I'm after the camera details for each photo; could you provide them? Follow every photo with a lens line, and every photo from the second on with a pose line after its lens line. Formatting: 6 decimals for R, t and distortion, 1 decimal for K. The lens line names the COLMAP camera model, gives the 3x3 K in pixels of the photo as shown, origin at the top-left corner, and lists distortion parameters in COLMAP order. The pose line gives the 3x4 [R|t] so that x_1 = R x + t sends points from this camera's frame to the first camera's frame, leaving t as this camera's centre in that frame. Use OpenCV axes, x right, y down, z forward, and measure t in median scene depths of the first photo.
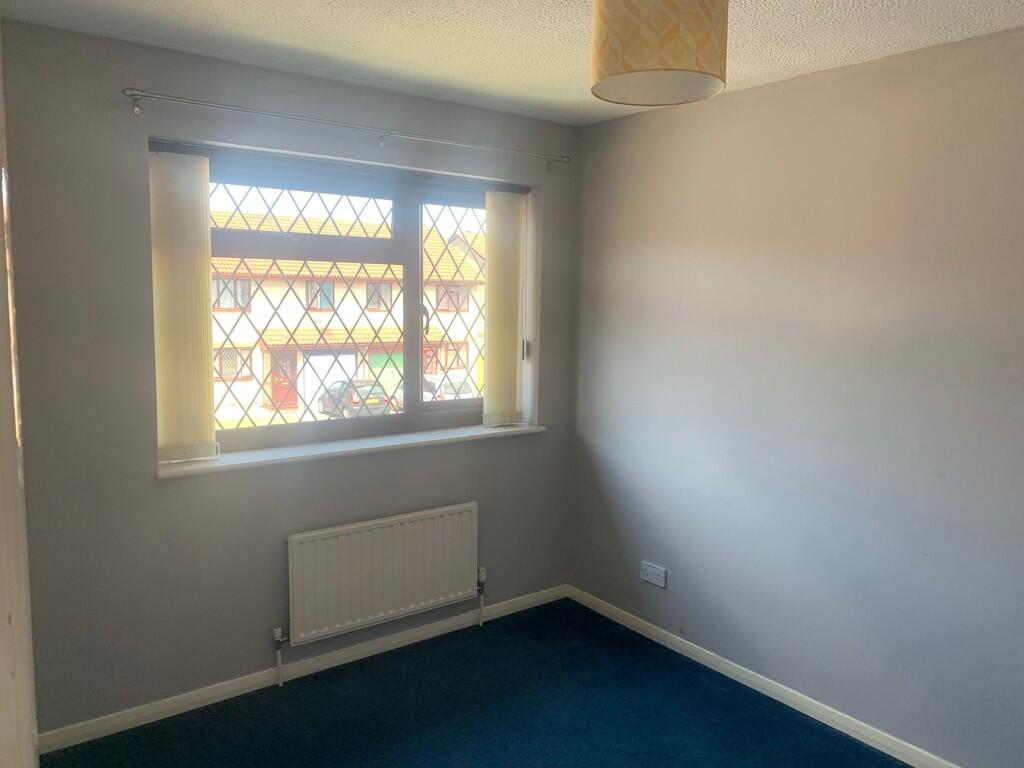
lens RADIAL K [[785.0, 0, 512.0], [0, 785.0, 384.0], [0, 0, 1]] dist [-0.002707, -0.001704]
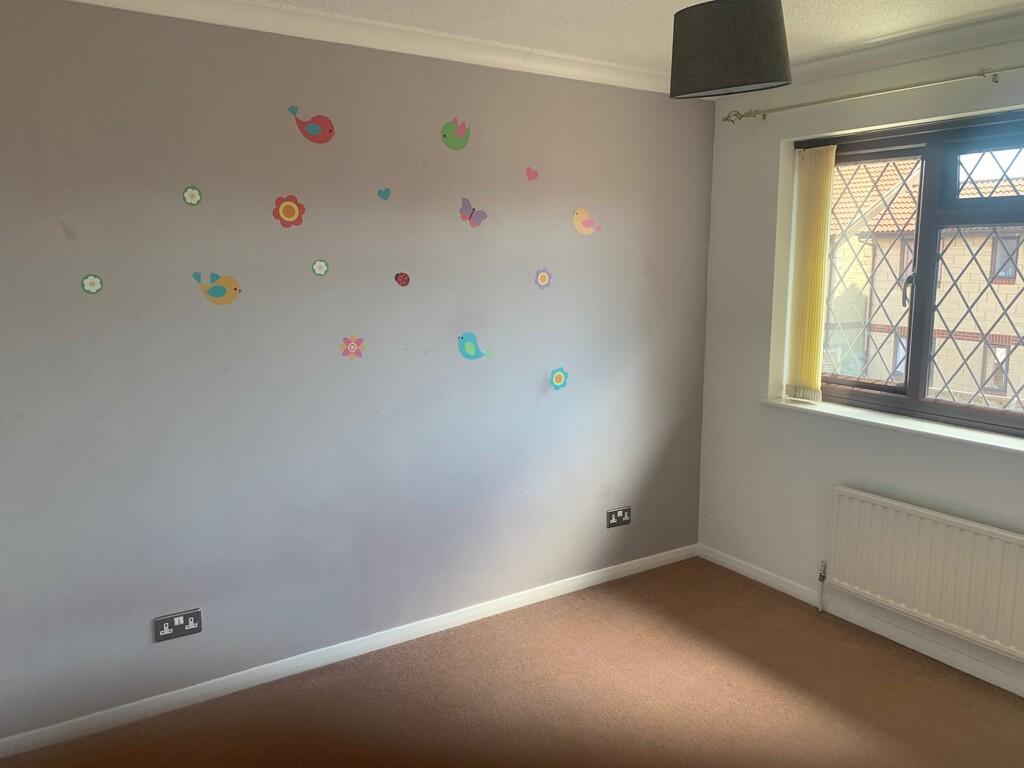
lens RADIAL K [[785.0, 0, 512.0], [0, 785.0, 384.0], [0, 0, 1]] dist [-0.002707, -0.001704]
pose [[-0.083784, 0.139630, -0.986653, 0.737025], [-0.123411, 0.981058, 0.149318, -0.046991], [0.988812, 0.134274, -0.064965, 0.552882]]
